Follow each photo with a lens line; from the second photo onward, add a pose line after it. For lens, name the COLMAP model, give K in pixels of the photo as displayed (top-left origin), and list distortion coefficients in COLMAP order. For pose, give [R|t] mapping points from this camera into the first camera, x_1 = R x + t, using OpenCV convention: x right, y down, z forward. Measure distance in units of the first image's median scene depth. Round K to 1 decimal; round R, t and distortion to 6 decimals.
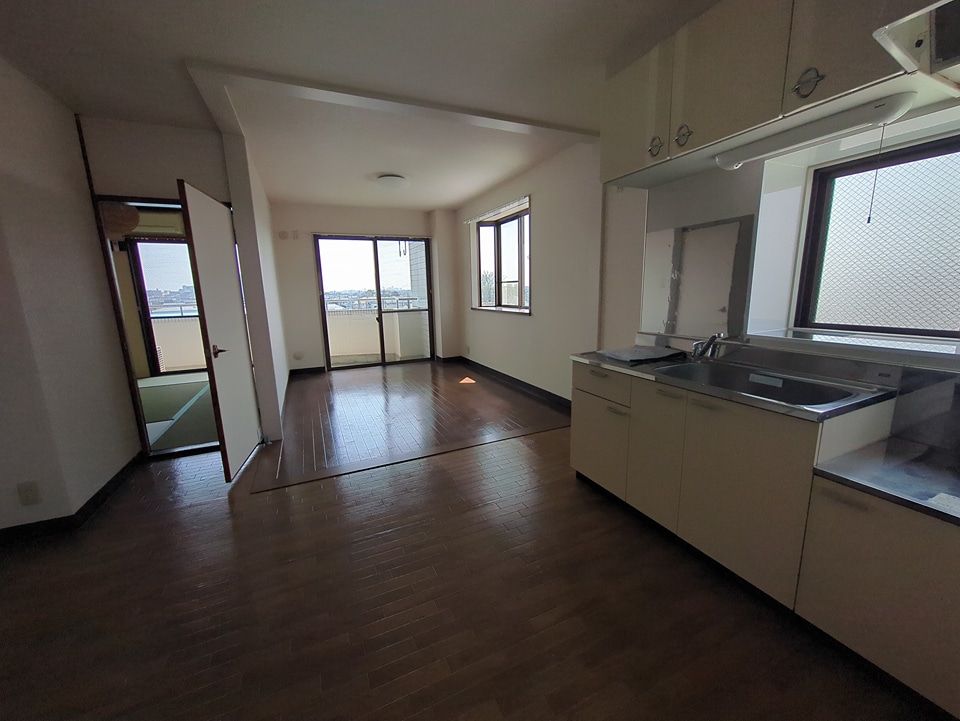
lens RADIAL K [[378.1, 0, 480.0], [0, 378.1, 360.5], [0, 0, 1]] dist [-0.008822, 0.004288]
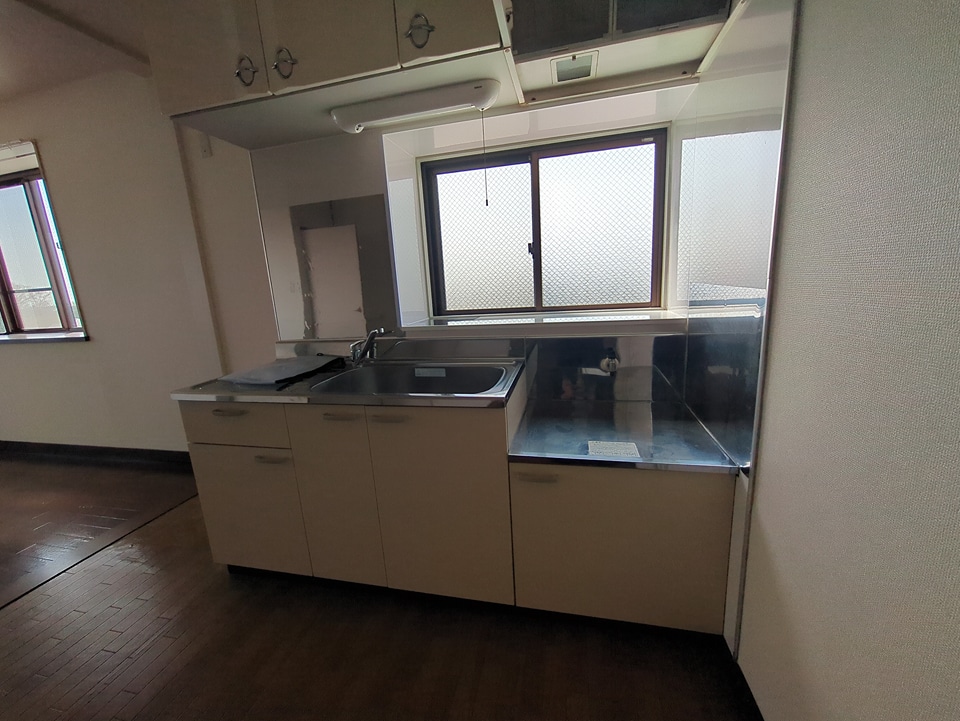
lens RADIAL K [[378.1, 0, 480.0], [0, 378.1, 360.5], [0, 0, 1]] dist [-0.008822, 0.004288]
pose [[0.614395, -0.167803, 0.770948, 0.096251], [0.188871, 0.979993, 0.062786, -0.011110], [-0.766059, 0.107034, 0.633796, 0.258791]]
